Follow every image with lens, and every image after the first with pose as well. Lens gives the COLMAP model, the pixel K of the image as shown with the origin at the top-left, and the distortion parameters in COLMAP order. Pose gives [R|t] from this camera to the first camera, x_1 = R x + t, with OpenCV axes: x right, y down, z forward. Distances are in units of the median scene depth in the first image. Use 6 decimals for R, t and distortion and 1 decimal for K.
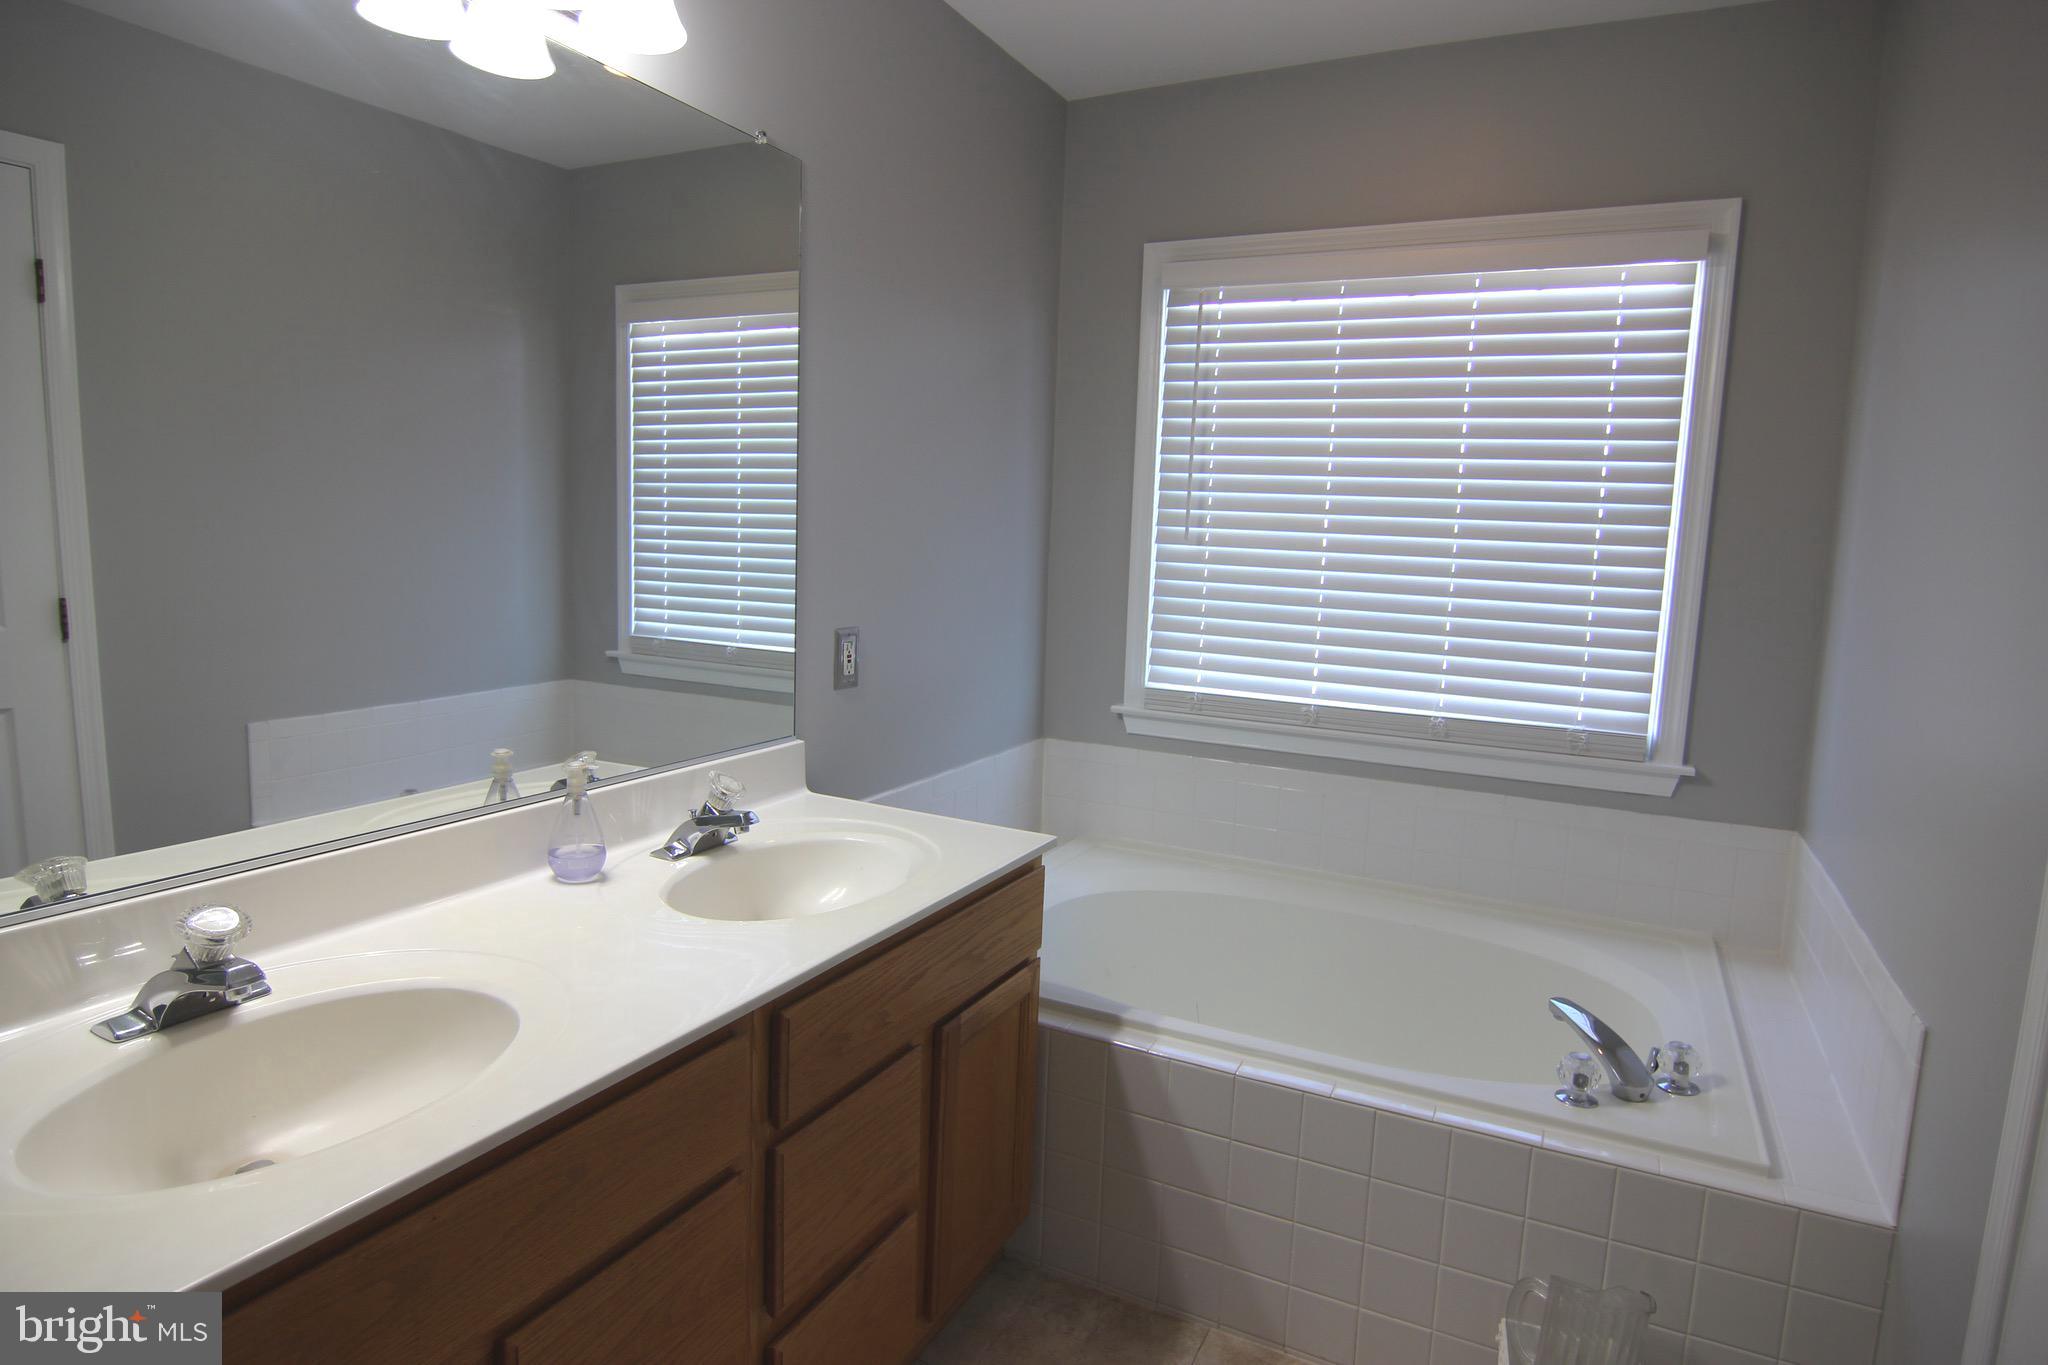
lens RADIAL K [[1134.8, 0, 1033.8], [0, 1134.8, 678.4], [0, 0, 1]] dist [-0.010450, -0.008228]
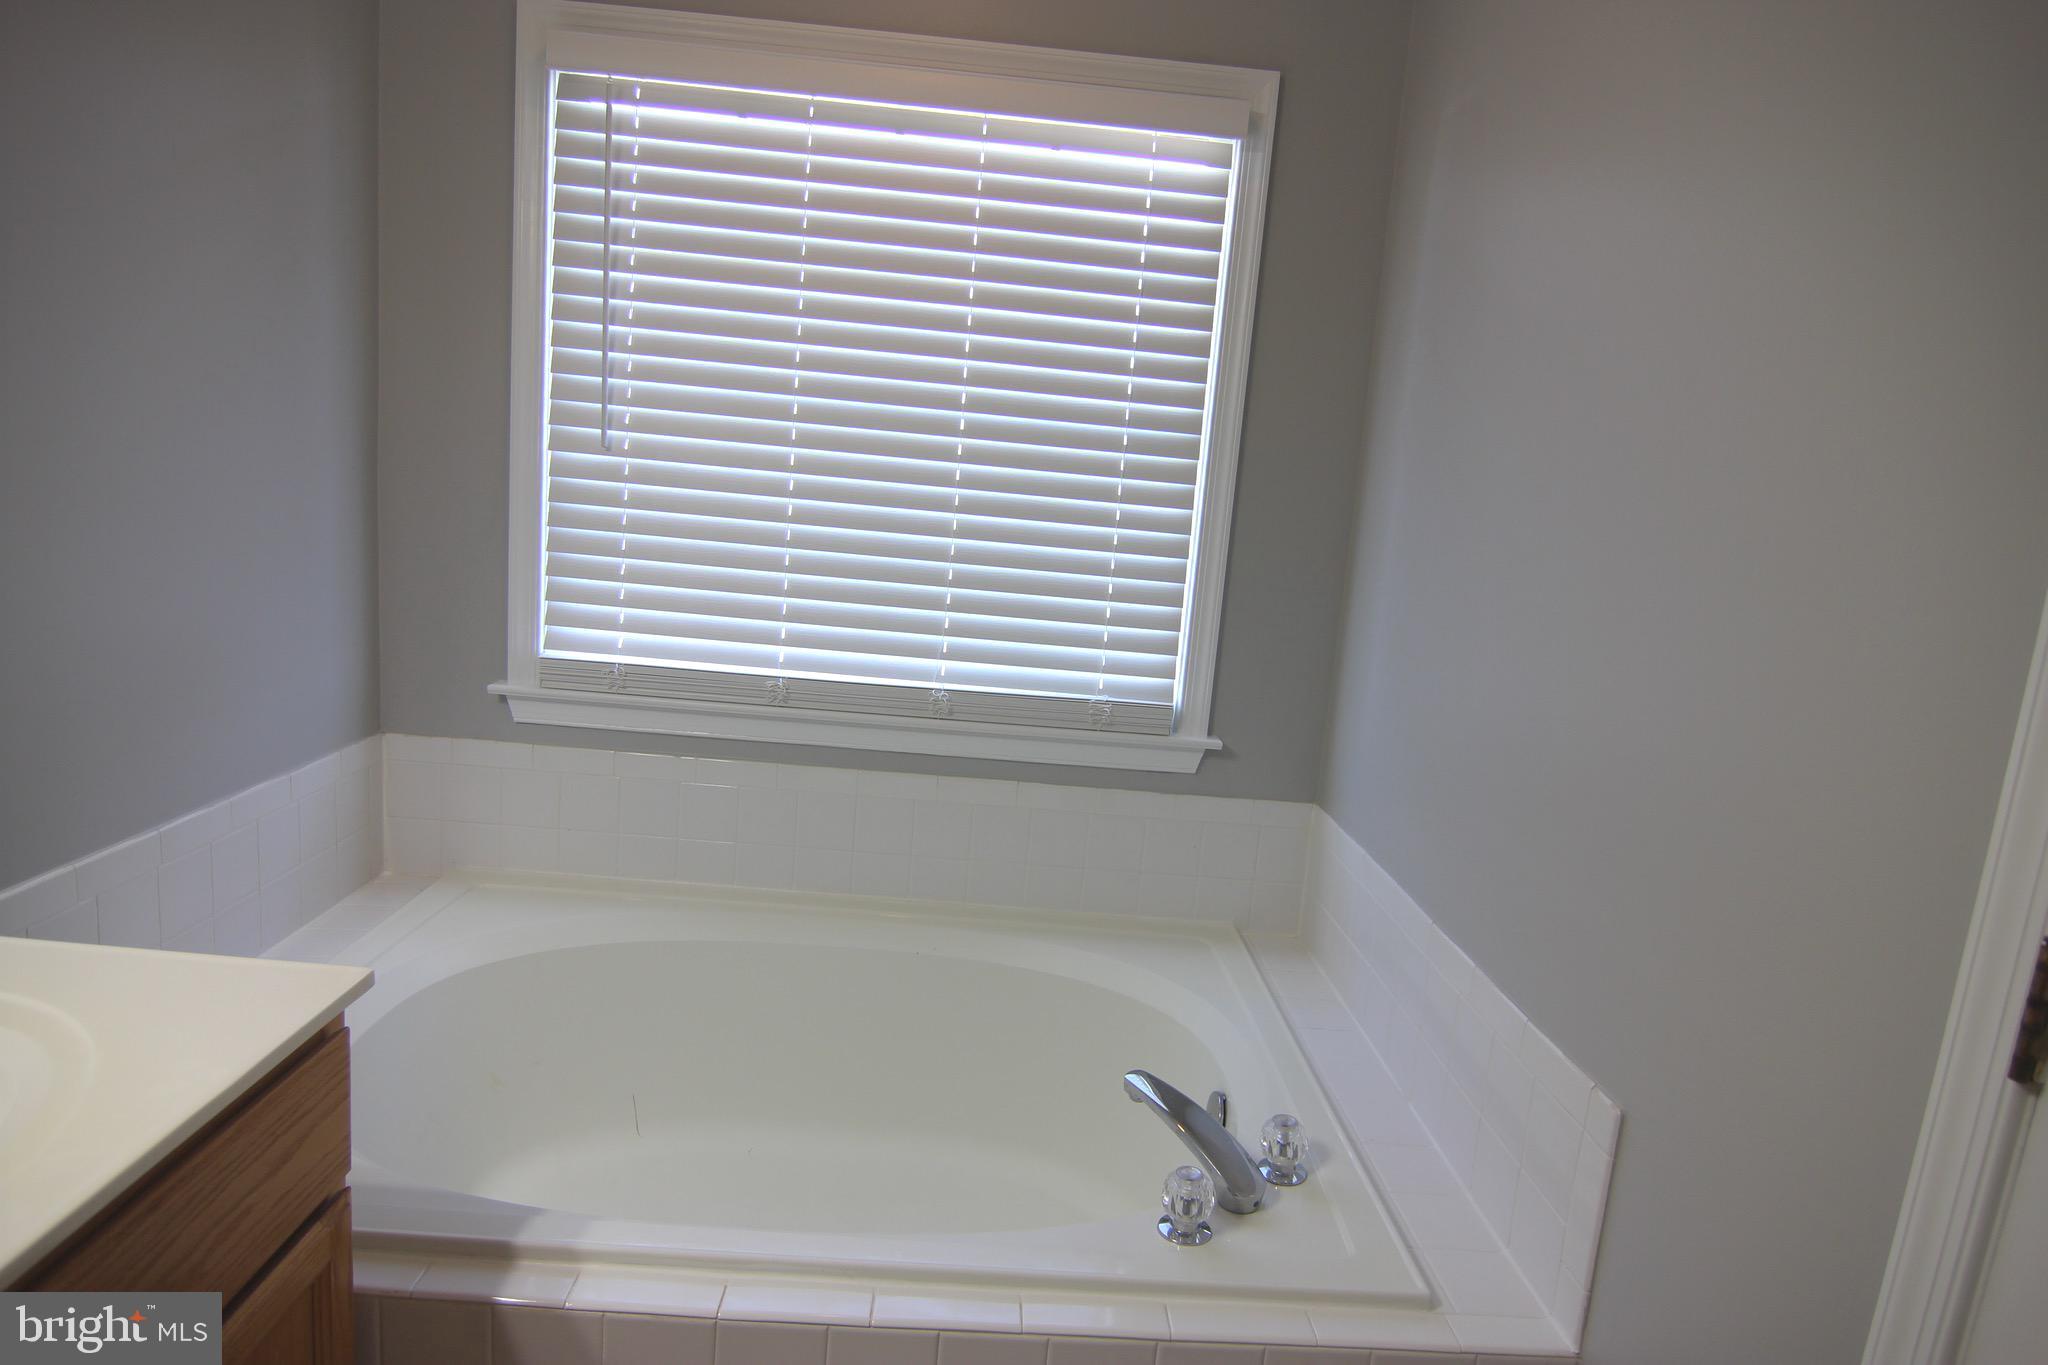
lens RADIAL K [[1134.8, 0, 1019.1], [0, 1134.8, 674.2], [0, 0, 1]] dist [-0.010450, -0.008228]
pose [[0.880763, -0.038321, 0.472004, 0.035288], [0.008873, 0.997881, 0.064458, -0.029645], [-0.473474, -0.052584, 0.879237, 0.304416]]
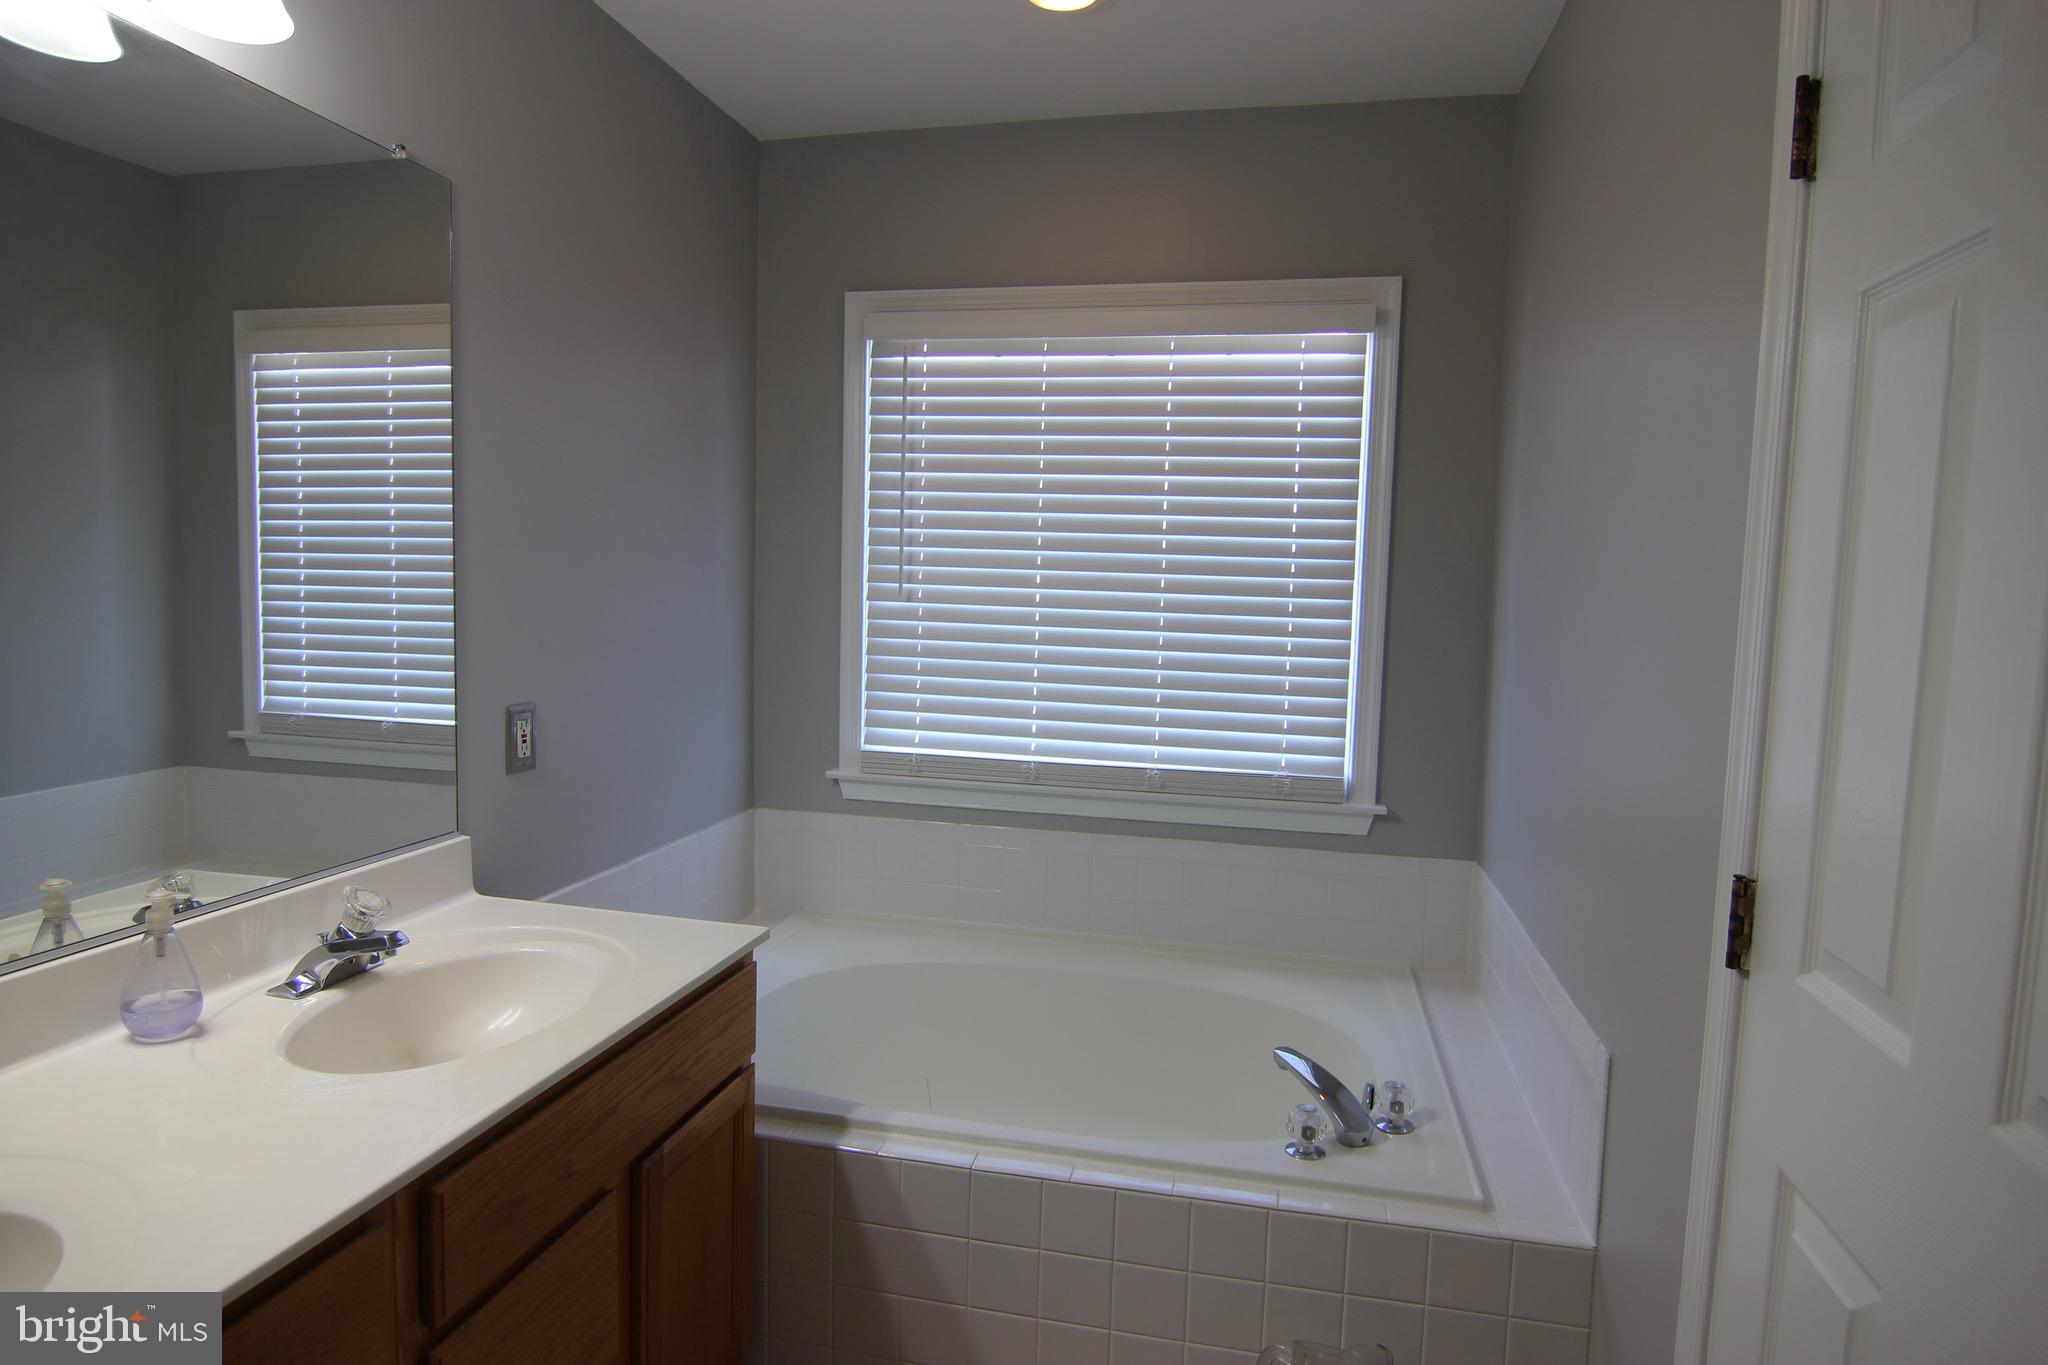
lens RADIAL K [[1134.8, 0, 1026.0], [0, 1134.8, 679.4], [0, 0, 1]] dist [-0.010450, -0.008228]
pose [[0.970456, -0.029974, 0.239411, 0.007001], [0.039130, 0.998670, -0.033580, -0.017626], [-0.238086, 0.041956, 0.970337, 0.045077]]
